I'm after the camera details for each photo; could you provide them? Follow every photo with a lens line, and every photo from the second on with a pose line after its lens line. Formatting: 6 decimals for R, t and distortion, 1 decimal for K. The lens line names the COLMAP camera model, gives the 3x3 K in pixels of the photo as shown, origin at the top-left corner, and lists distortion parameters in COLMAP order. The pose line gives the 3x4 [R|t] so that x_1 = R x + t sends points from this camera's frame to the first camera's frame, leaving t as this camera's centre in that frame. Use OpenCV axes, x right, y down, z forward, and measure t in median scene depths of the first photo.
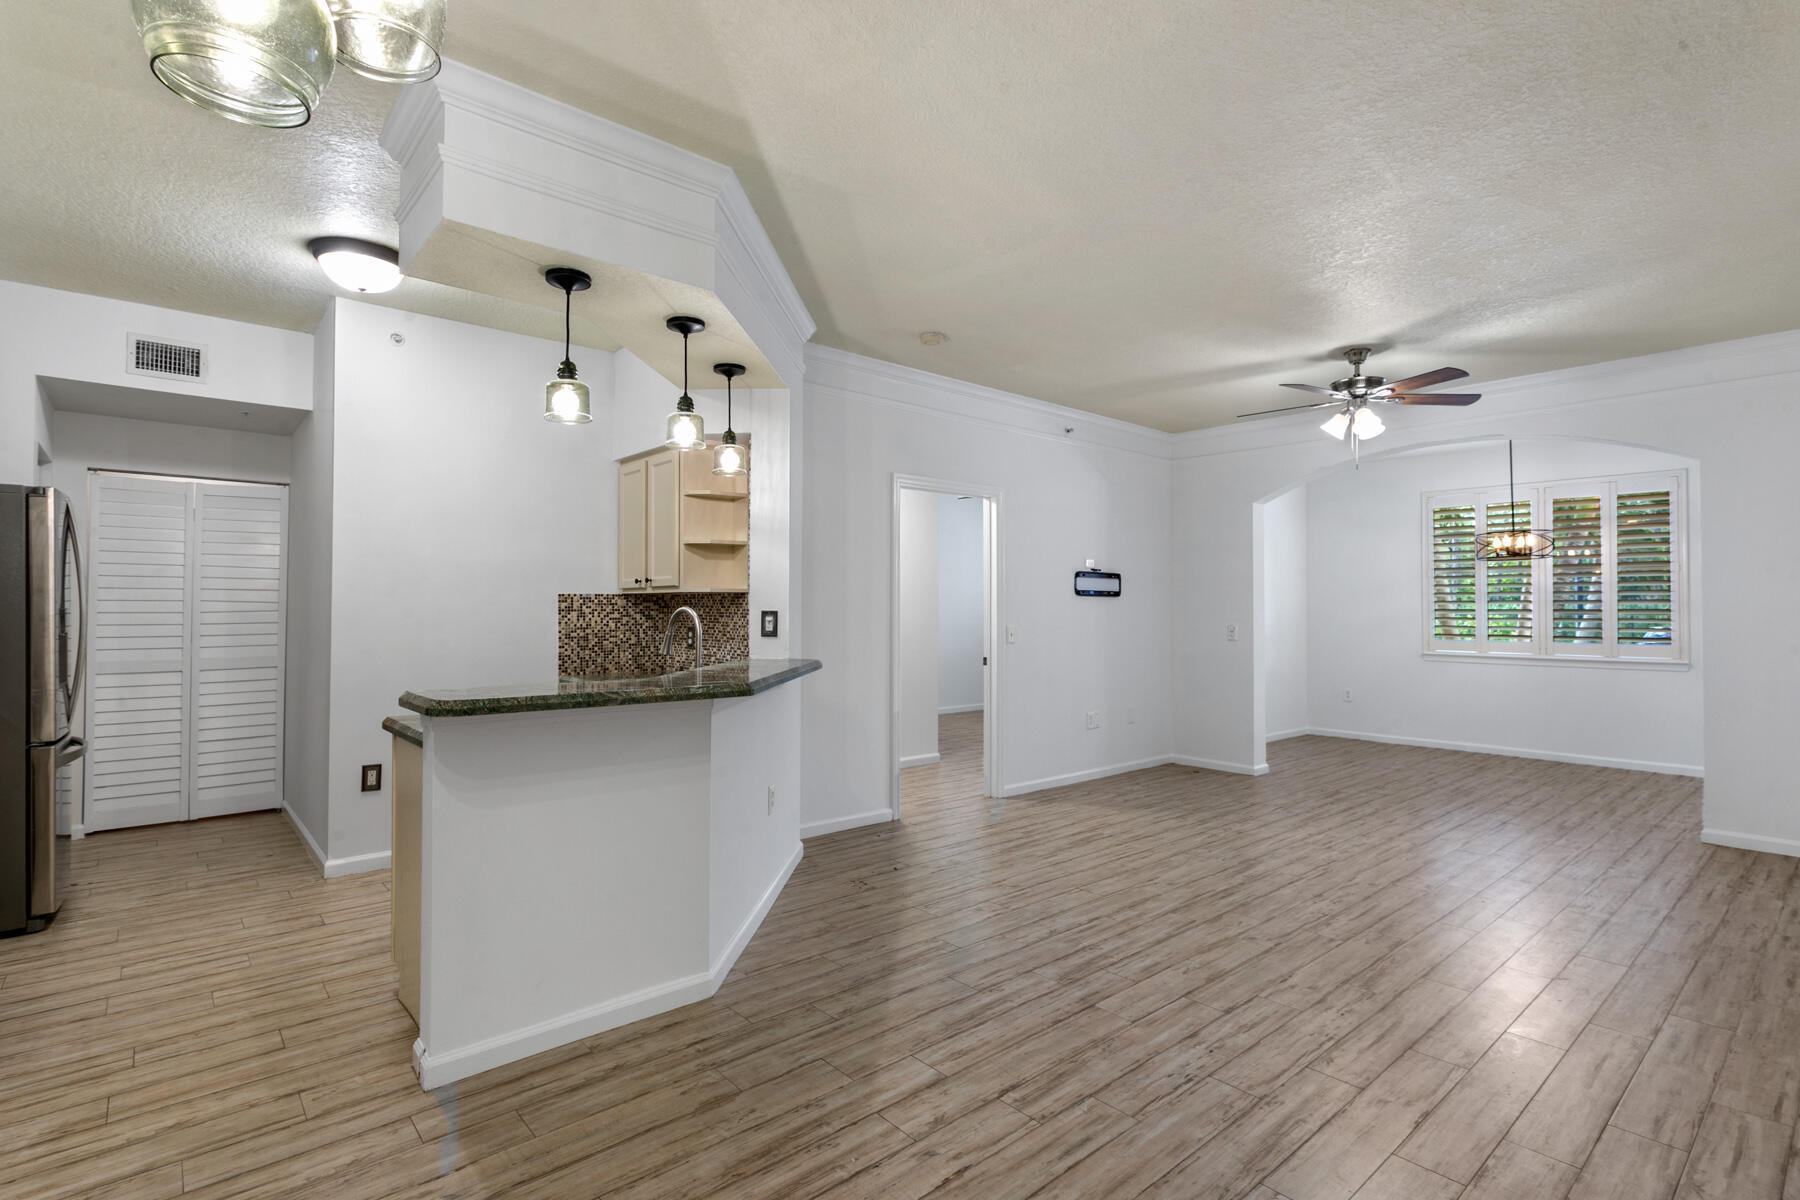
lens RADIAL K [[863.3, 0, 895.8], [0, 863.3, 594.8], [0, 0, 1]] dist [0.001103, -0.000067]
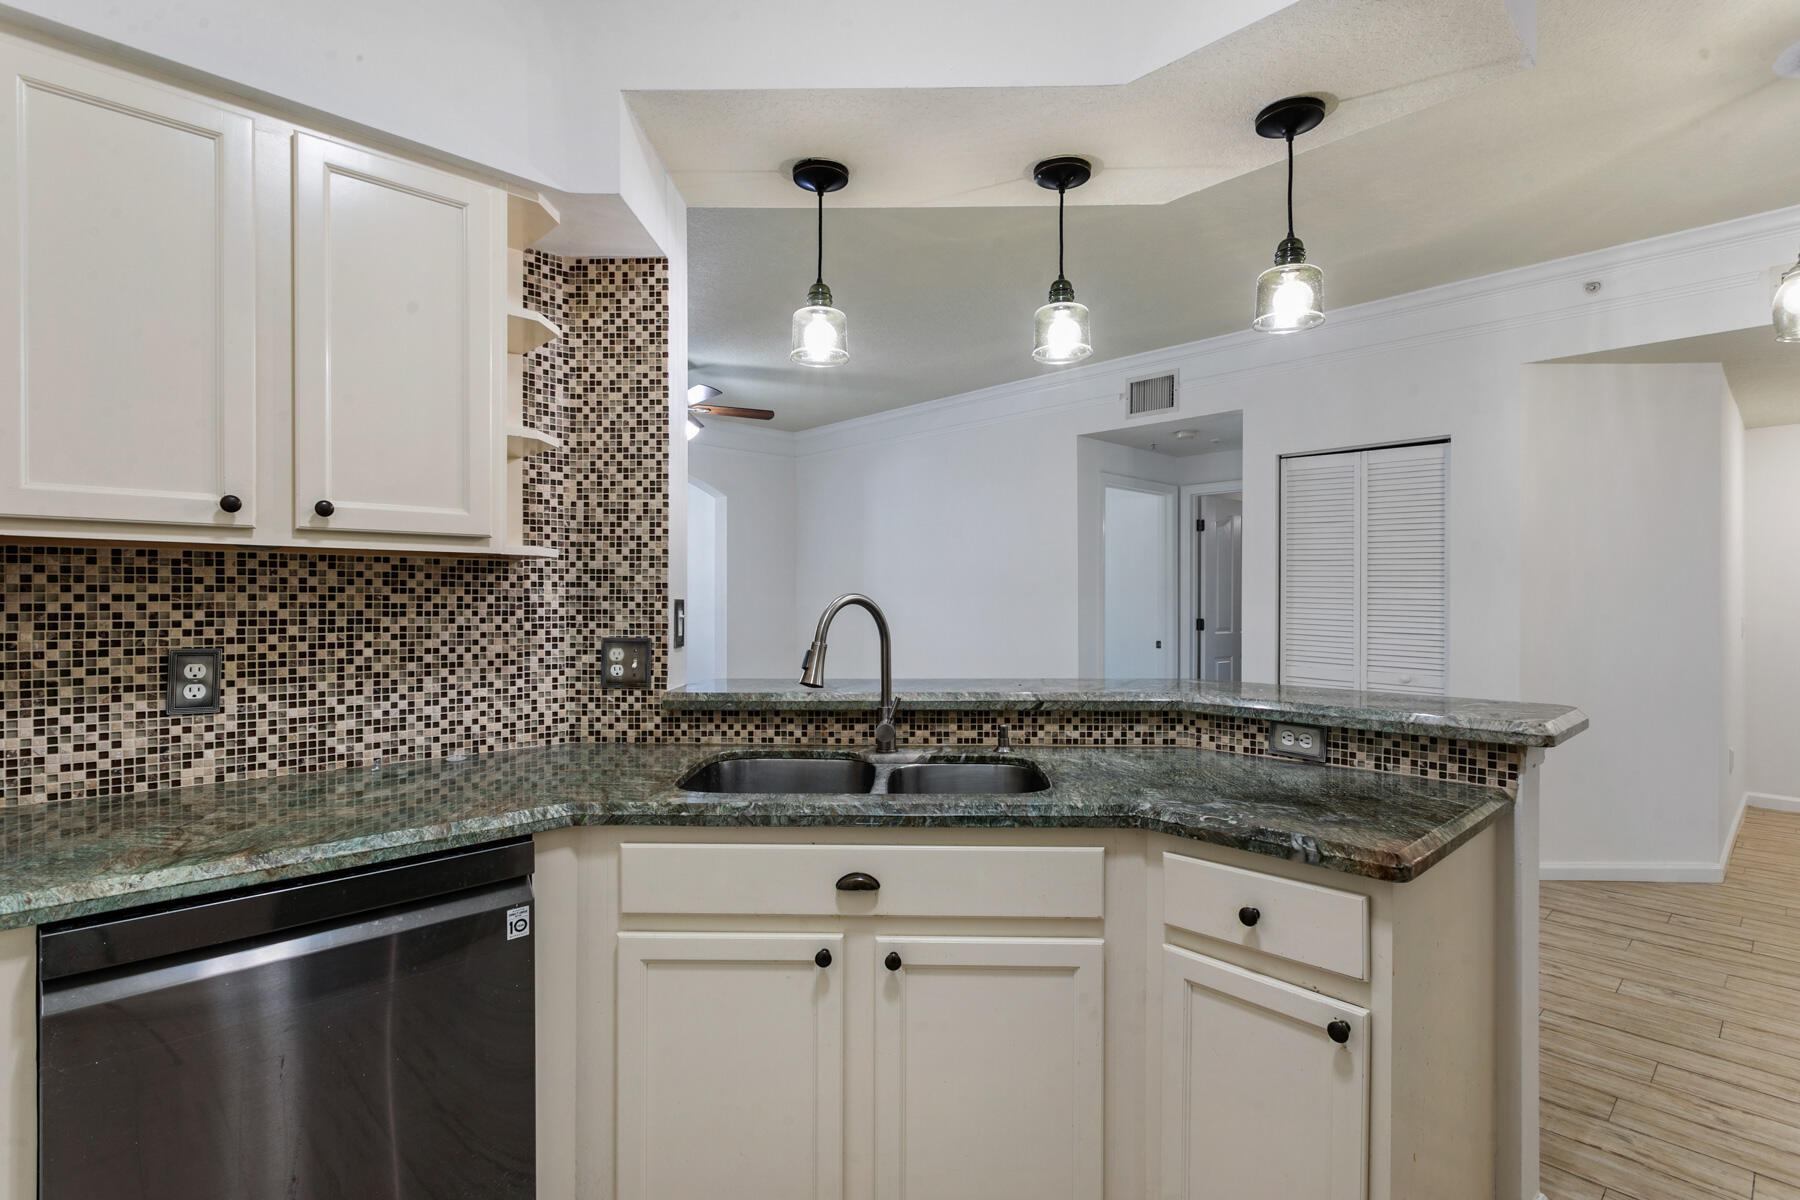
lens RADIAL K [[868.3, 0, 899.7], [0, 868.3, 602.8], [0, 0, 1]] dist [0.000528, 0.000144]
pose [[-0.046325, -0.006695, 0.998904, -0.659142], [-0.019644, 0.999790, 0.005790, 0.013564], [-0.998733, -0.019354, -0.046447, 0.832991]]
